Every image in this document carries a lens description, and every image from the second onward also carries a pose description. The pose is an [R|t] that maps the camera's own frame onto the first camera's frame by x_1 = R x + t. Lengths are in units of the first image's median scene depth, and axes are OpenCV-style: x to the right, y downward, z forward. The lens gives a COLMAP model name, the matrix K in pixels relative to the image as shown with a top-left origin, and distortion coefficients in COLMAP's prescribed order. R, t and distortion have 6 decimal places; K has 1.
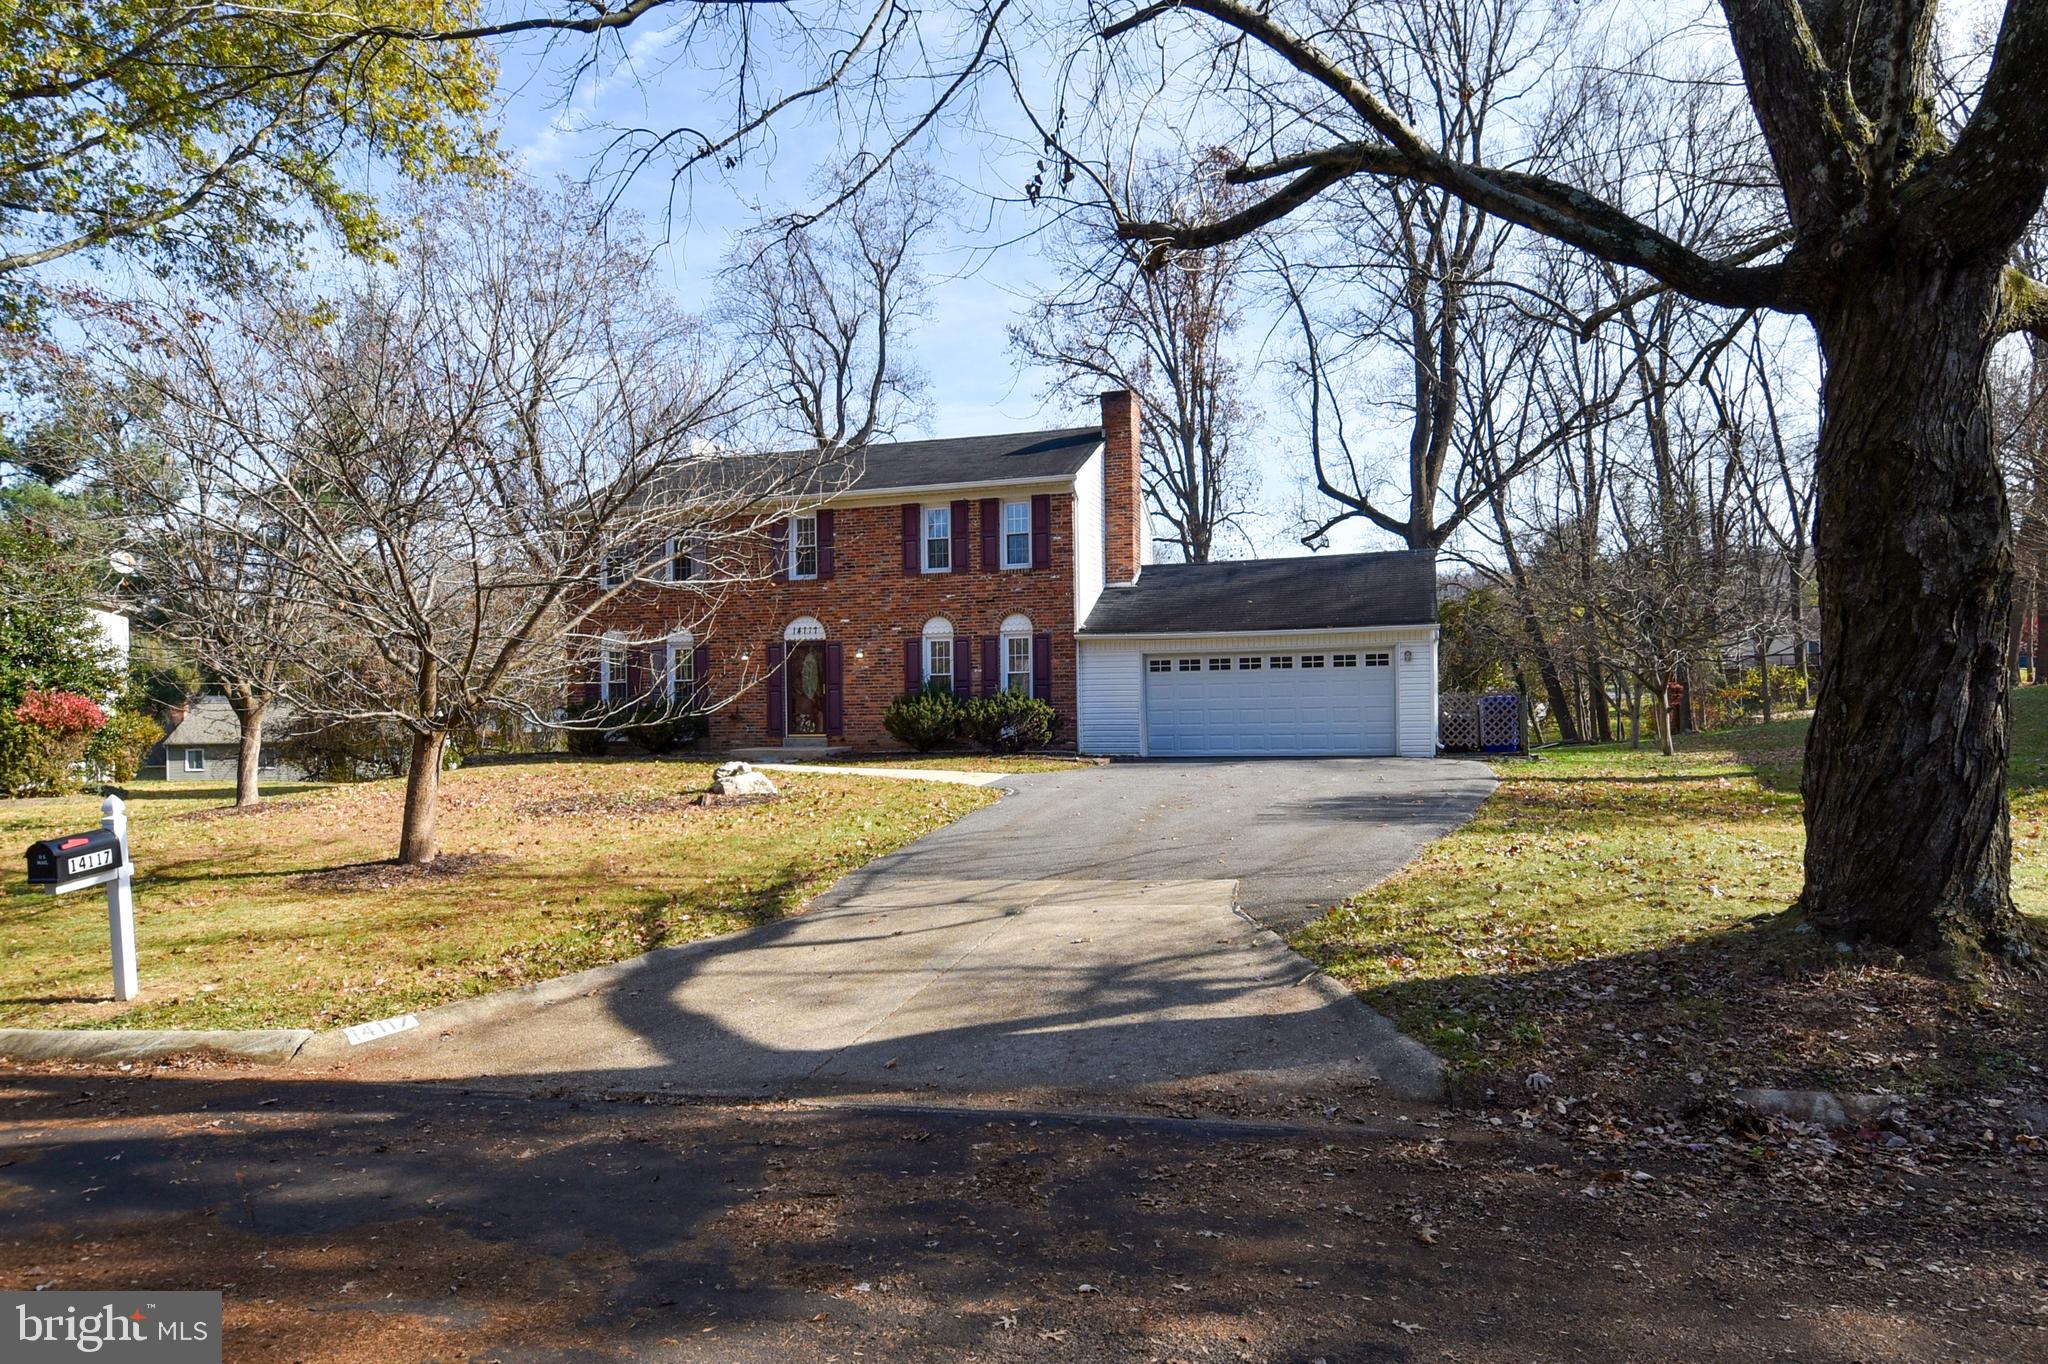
lens RADIAL K [[1069.7, 0, 988.4], [0, 1069.7, 668.5], [0, 0, 1]] dist [0.005223, -0.000766]
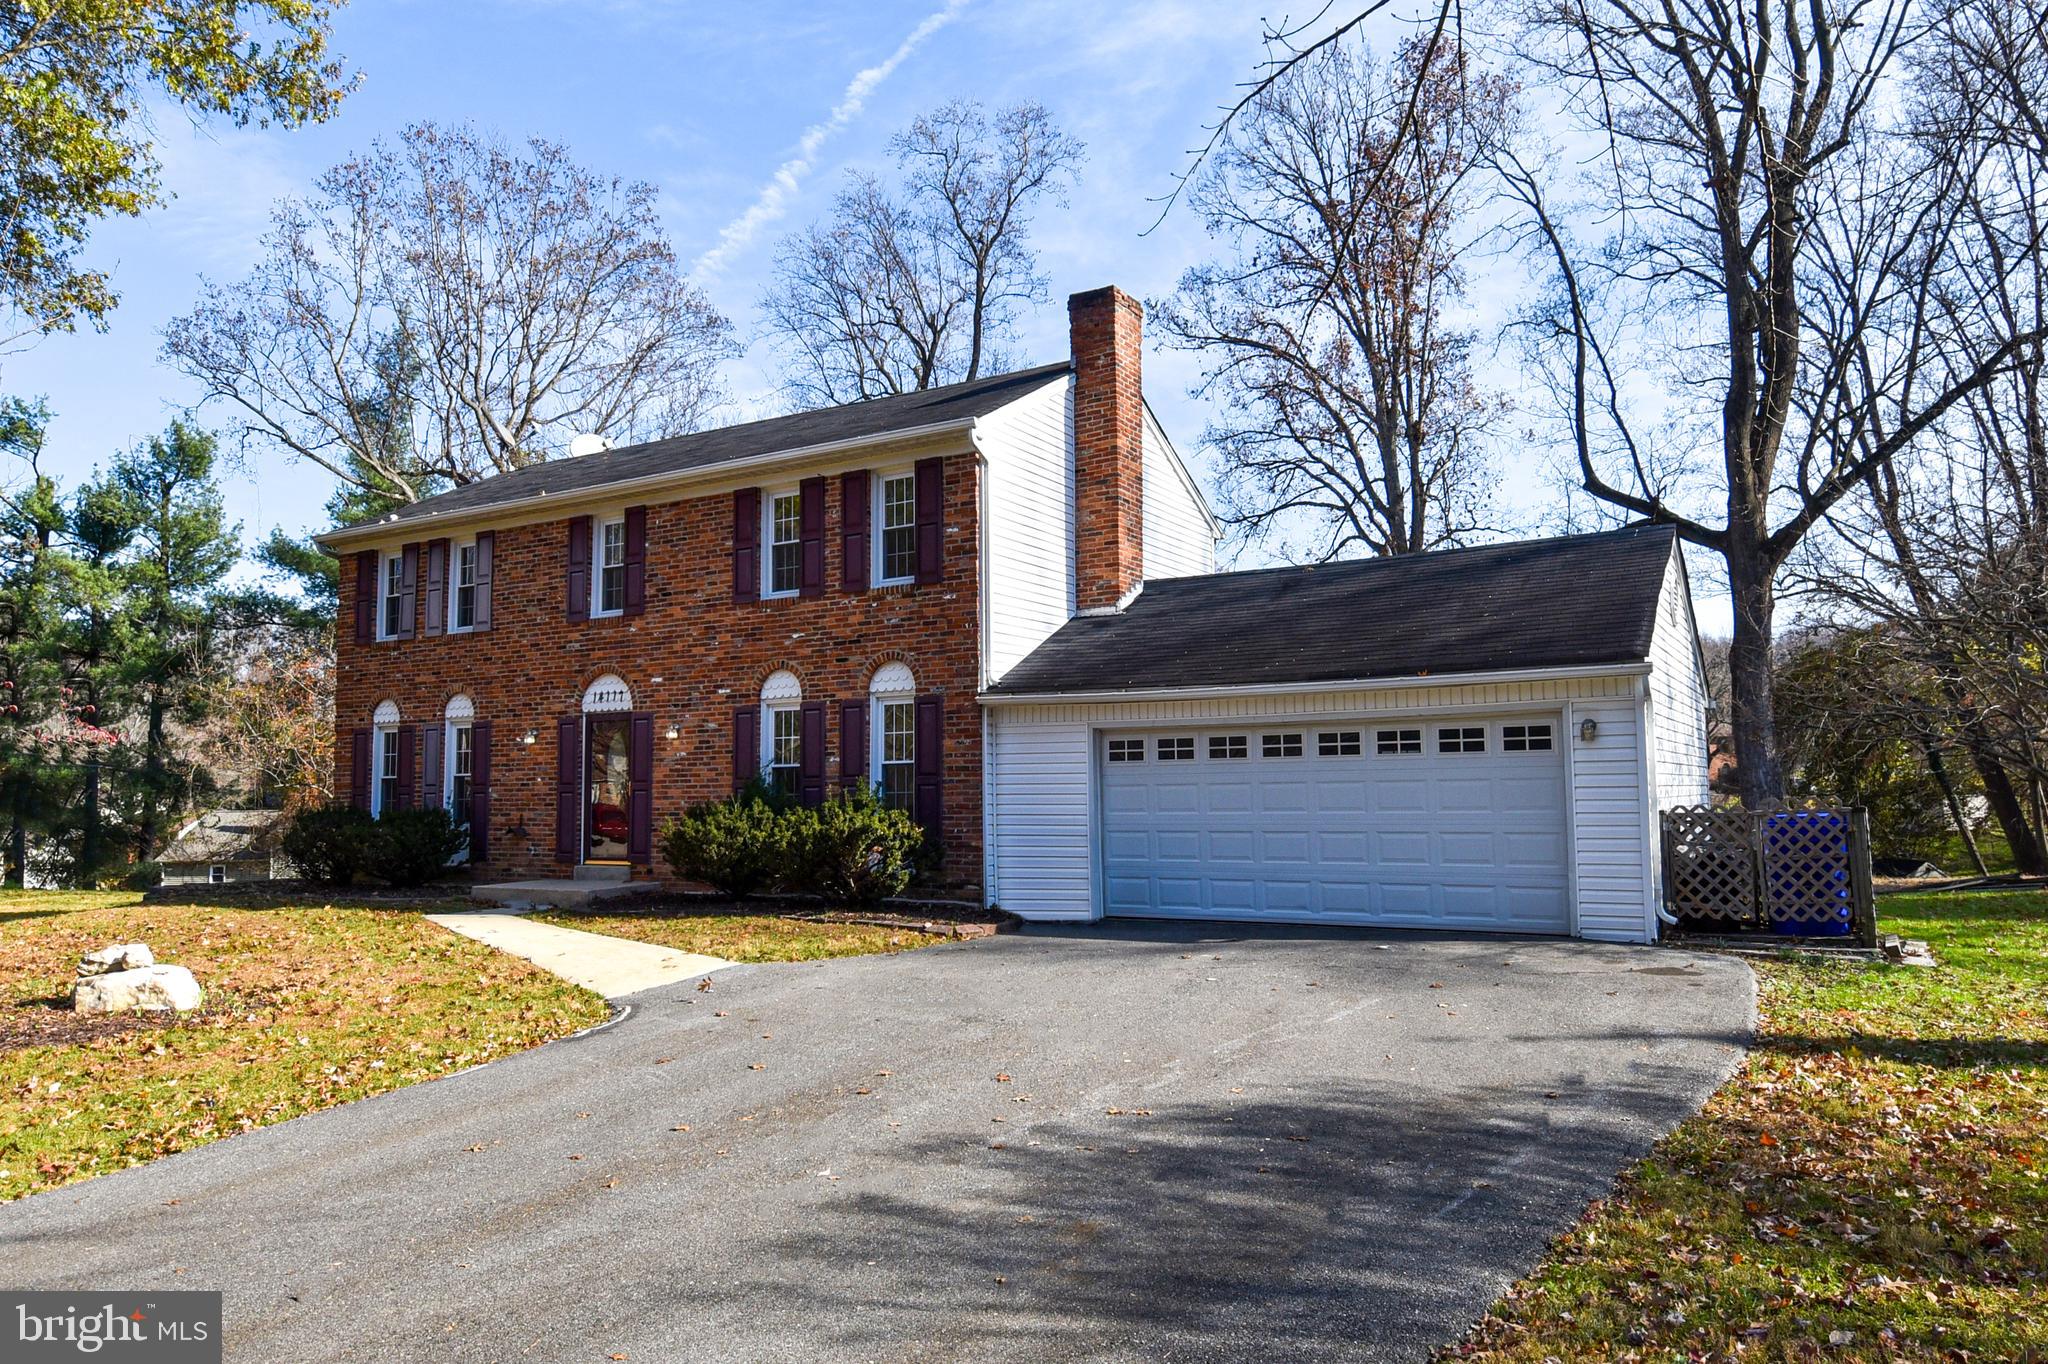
lens RADIAL K [[1175.8, 0, 1023.2], [0, 1175.8, 677.1], [0, 0, 1]] dist [-0.000033, -0.000777]
pose [[0.977149, -0.016769, -0.211892, 0.224906], [0.004203, 0.998213, -0.059613, -0.004160], [0.212513, 0.057361, 0.975473, 0.373723]]
